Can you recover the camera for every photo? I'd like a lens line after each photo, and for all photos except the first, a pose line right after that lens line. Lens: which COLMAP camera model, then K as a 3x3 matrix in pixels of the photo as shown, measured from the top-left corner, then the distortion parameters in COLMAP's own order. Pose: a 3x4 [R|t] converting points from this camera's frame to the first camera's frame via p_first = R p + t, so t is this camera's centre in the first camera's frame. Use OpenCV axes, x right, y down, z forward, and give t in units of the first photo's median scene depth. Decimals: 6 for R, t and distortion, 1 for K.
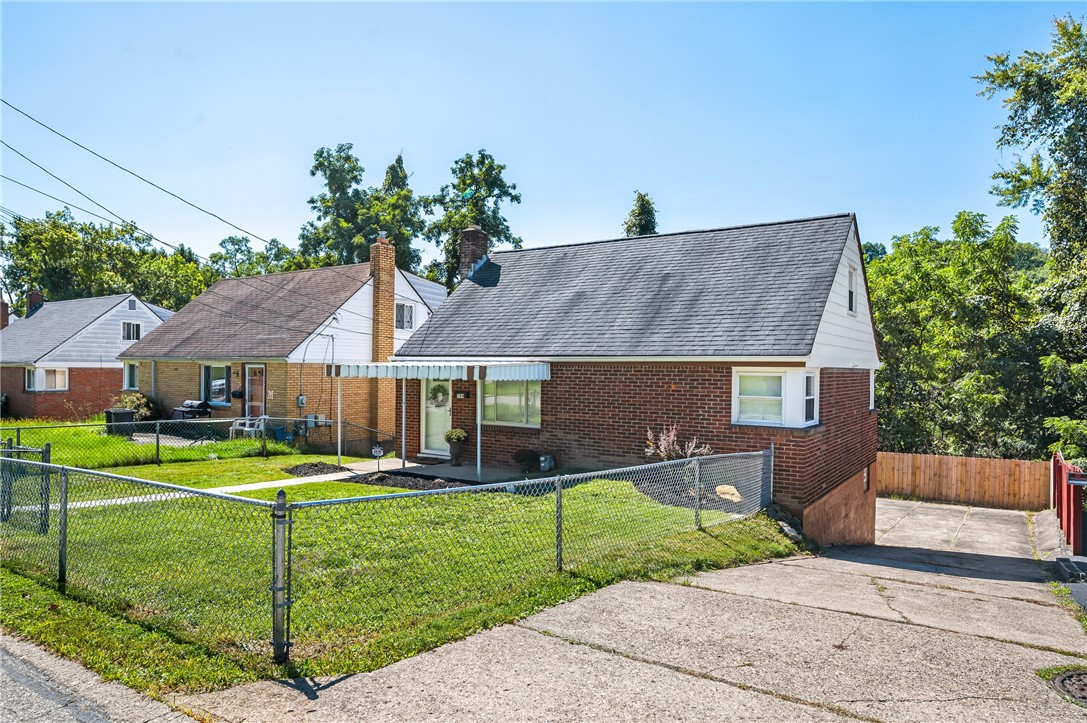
lens RADIAL K [[697.9, 0, 543.5], [0, 697.9, 361.5], [0, 0, 1]] dist [0.007522, 0.001451]
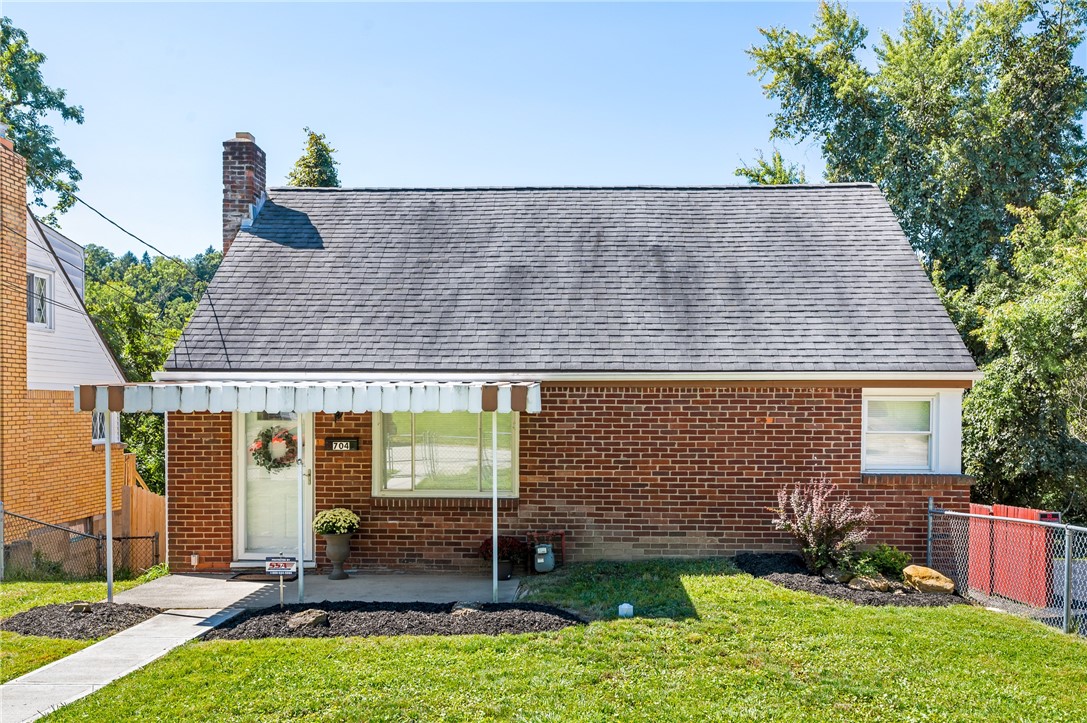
lens RADIAL K [[956.6, 0, 550.0], [0, 956.6, 416.4], [0, 0, 1]] dist [-0.009446, 0.006472]
pose [[0.847937, -0.012588, 0.529948, -0.378966], [0.001600, 0.999774, 0.021187, 0.011941], [-0.530095, -0.017117, 0.847766, 0.308694]]
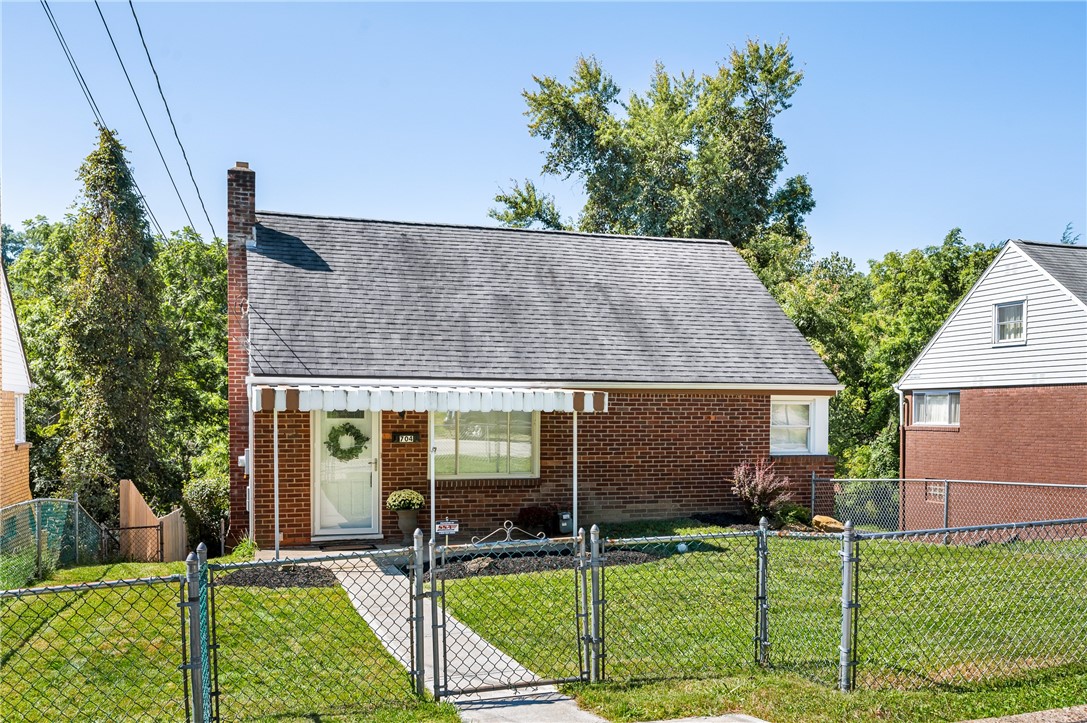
lens RADIAL K [[956.6, 0, 550.0], [0, 956.6, 416.4], [0, 0, 1]] dist [-0.009446, 0.006472]
pose [[0.613092, -0.011419, 0.789929, -0.764974], [-0.005187, 0.999816, 0.018479, 0.011137], [-0.789995, -0.015427, 0.612920, 0.352926]]
